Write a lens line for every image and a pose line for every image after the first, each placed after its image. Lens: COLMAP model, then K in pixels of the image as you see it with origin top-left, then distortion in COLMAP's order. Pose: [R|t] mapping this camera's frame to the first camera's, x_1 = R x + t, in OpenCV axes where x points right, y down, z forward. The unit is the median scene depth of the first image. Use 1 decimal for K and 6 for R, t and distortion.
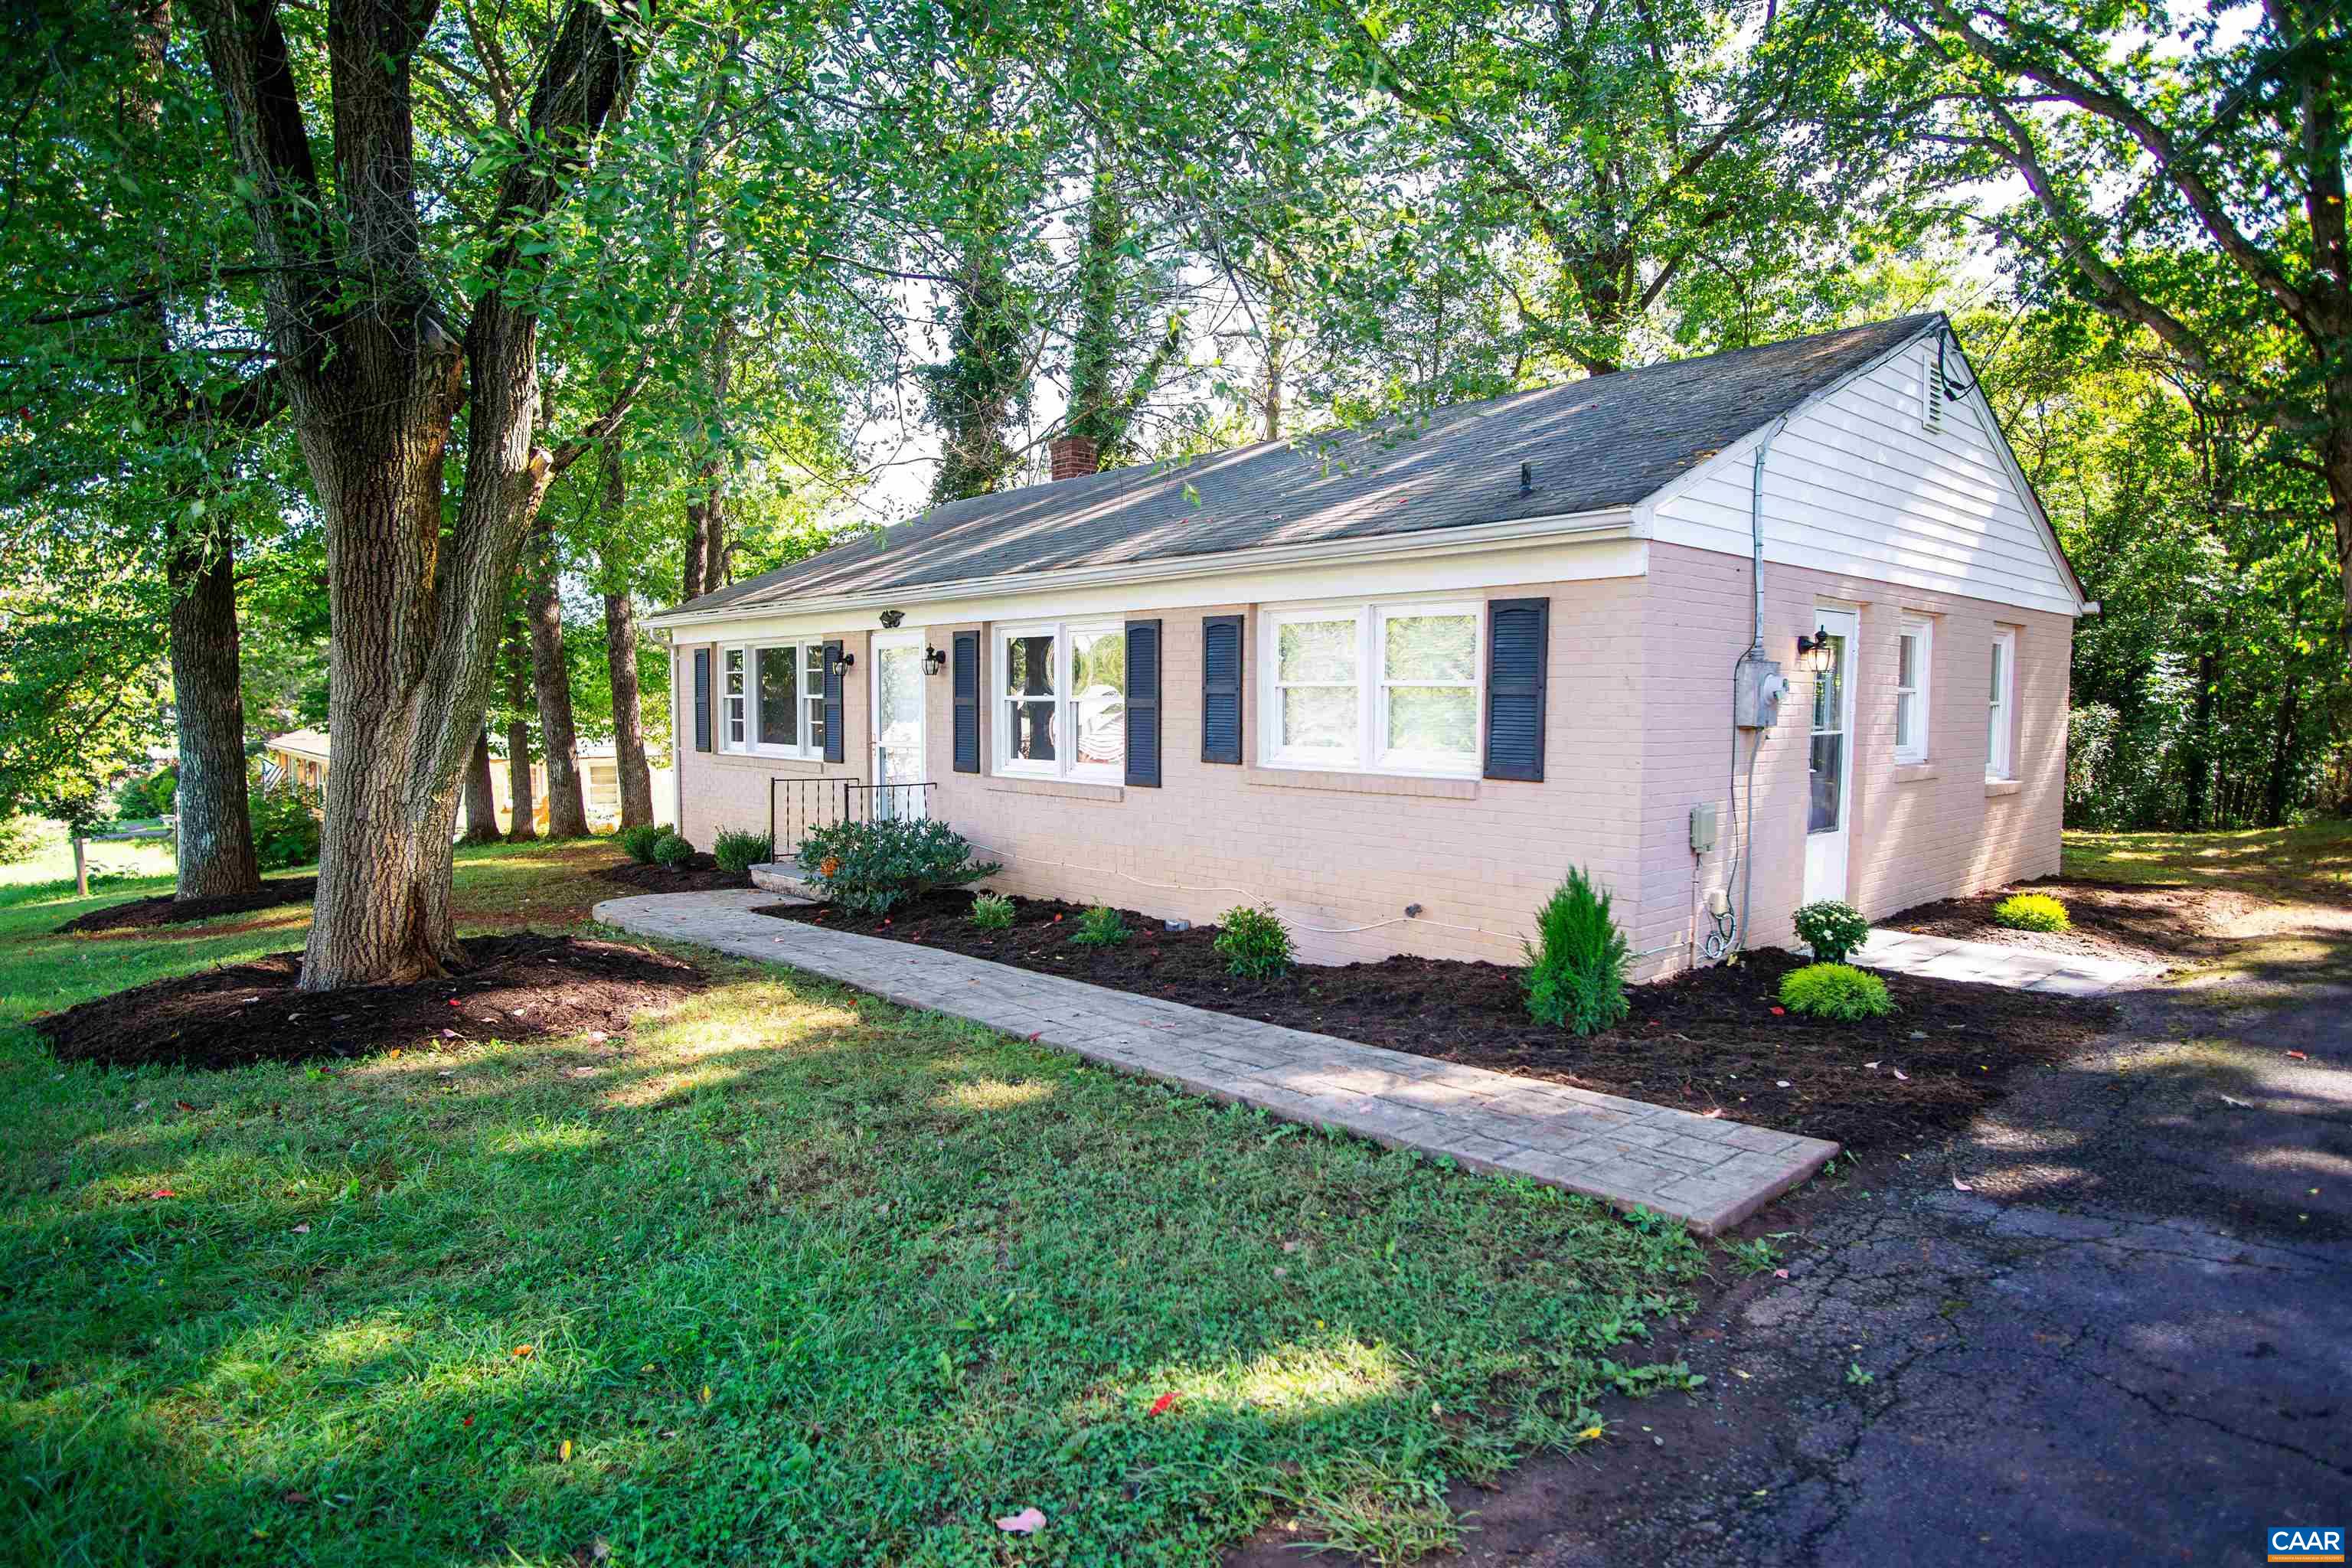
lens RADIAL K [[1297.2, 0, 1192.1], [0, 1297.2, 796.6], [0, 0, 1]] dist [-0.023734, 0.005695]
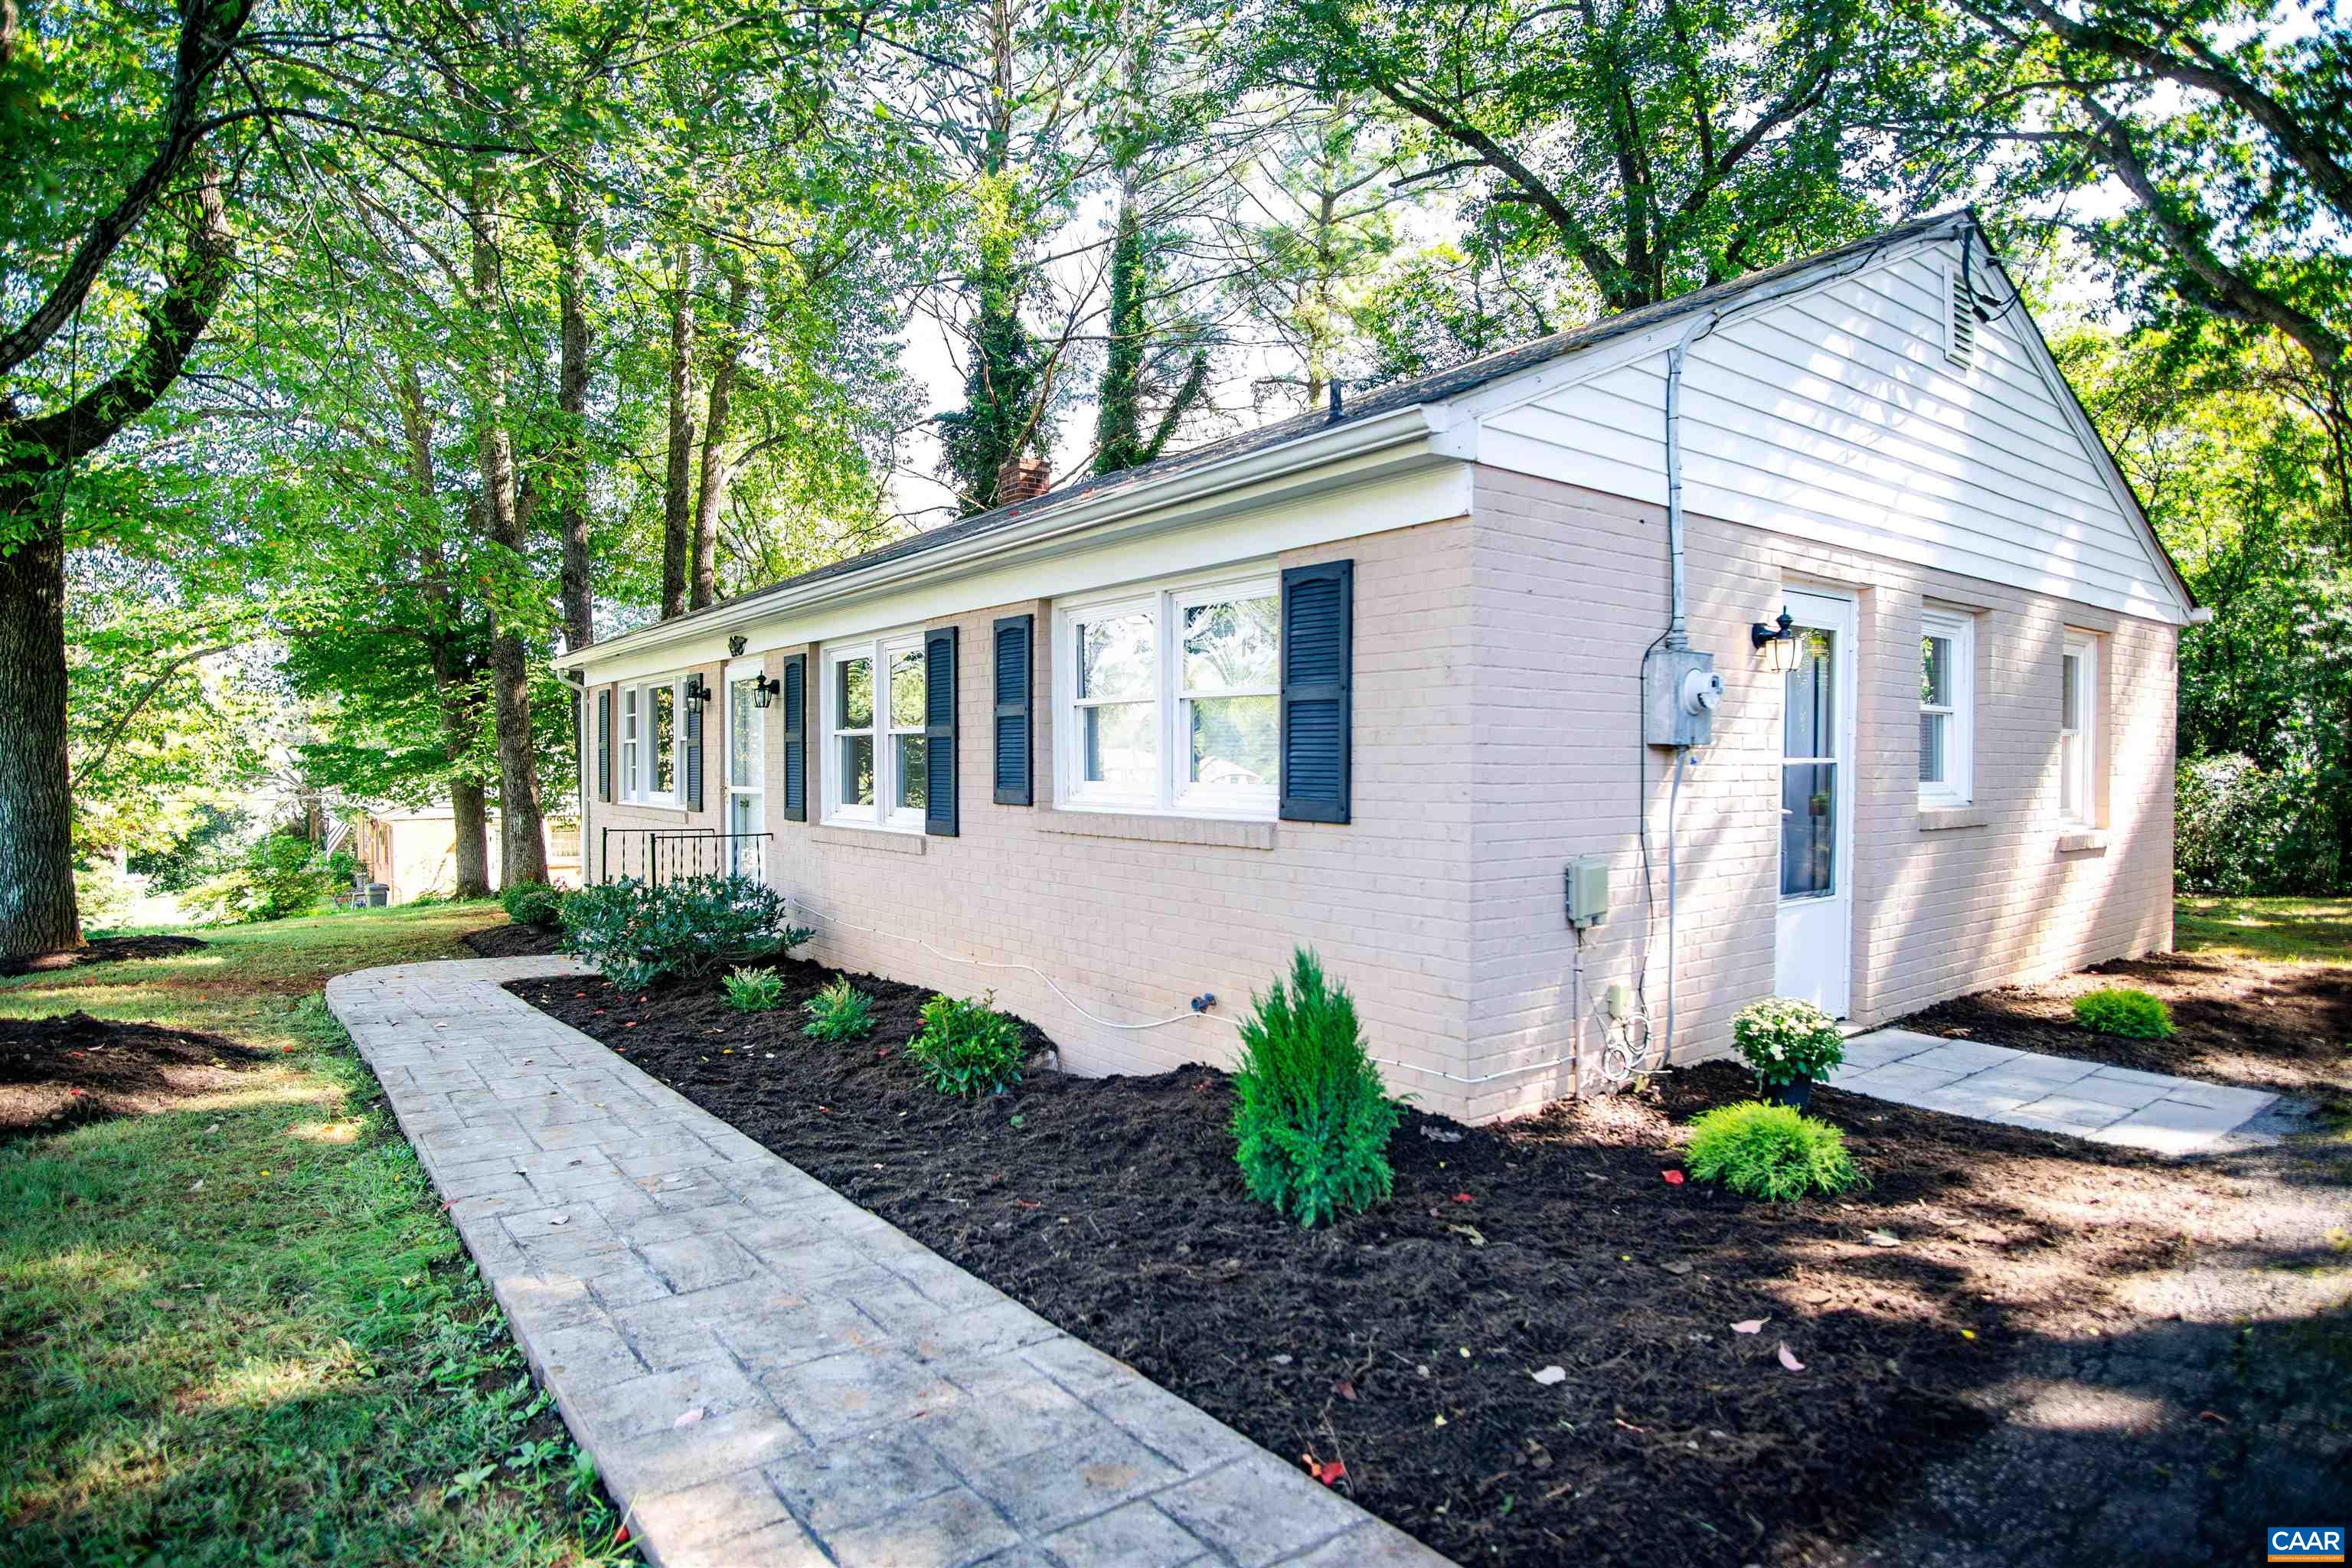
lens RADIAL K [[1297.2, 0, 1154.4], [0, 1297.2, 788.6], [0, 0, 1]] dist [-0.023734, 0.005695]
pose [[0.996105, -0.001537, -0.088163, 0.171543], [-0.003083, 0.998630, -0.052245, 0.005017], [0.088123, 0.052314, 0.994735, 0.222889]]
